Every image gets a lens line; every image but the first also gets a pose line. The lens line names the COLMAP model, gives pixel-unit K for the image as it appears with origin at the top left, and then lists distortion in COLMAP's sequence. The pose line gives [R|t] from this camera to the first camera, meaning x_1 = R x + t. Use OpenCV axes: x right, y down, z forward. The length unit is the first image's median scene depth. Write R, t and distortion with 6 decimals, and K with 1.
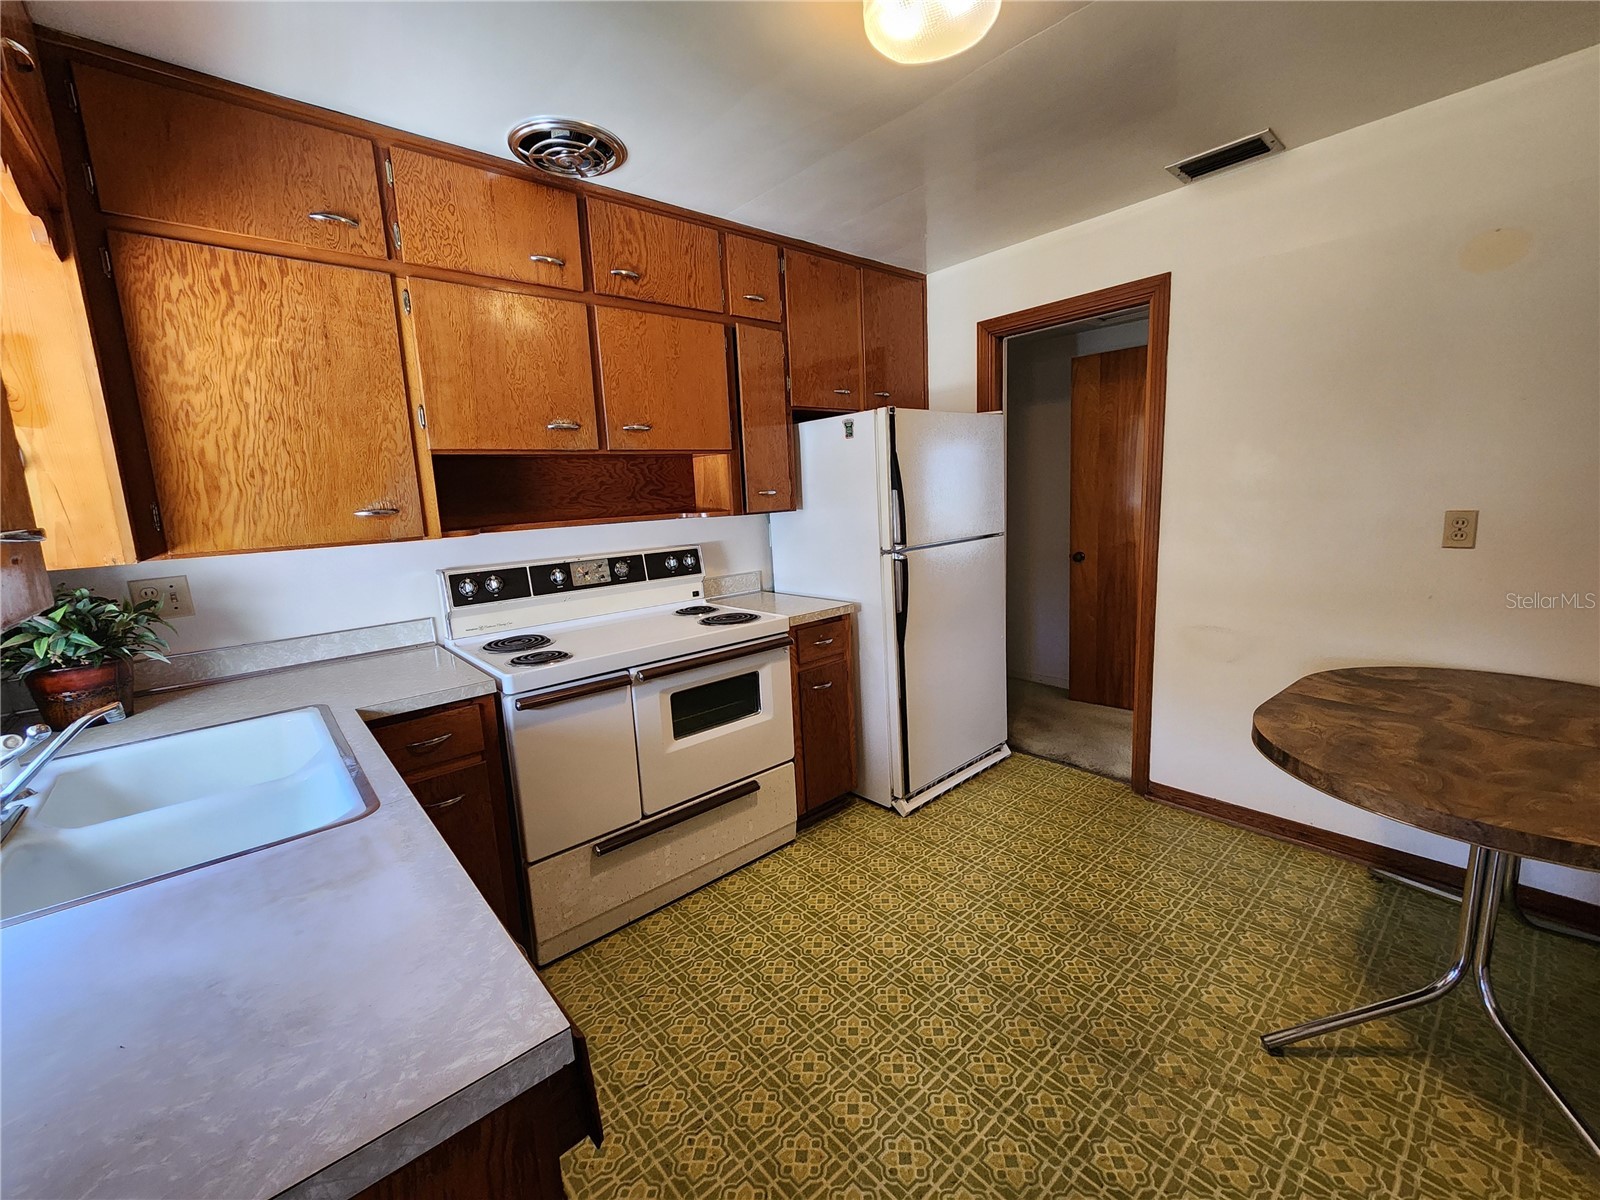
lens RADIAL K [[649.6, 0, 798.4], [0, 649.6, 592.1], [0, 0, 1]] dist [-0.004312, 0.000493]
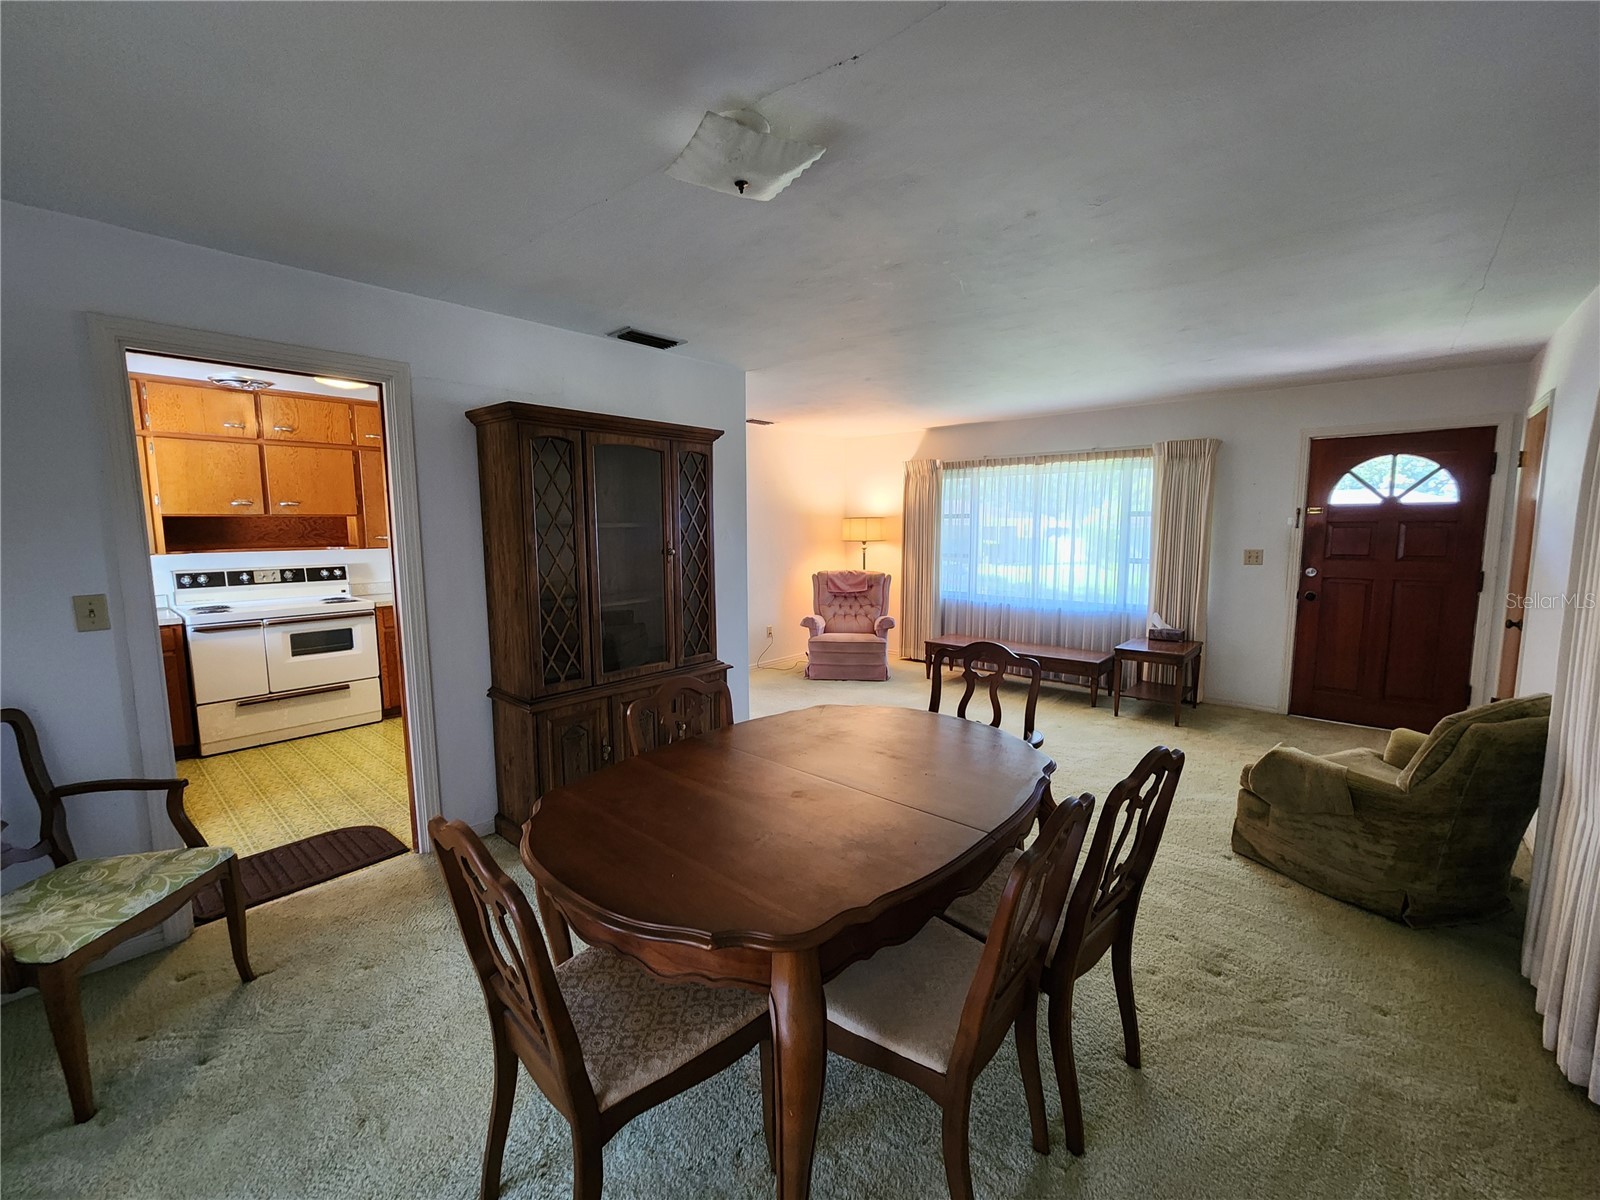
lens RADIAL K [[649.6, 0, 799.3], [0, 649.6, 595.1], [0, 0, 1]] dist [-0.004312, 0.000493]
pose [[0.991214, 0.025702, 0.129750, 1.098574], [-0.019034, 0.998446, -0.052373, 0.106534], [-0.130895, 0.049443, 0.990163, -1.213551]]
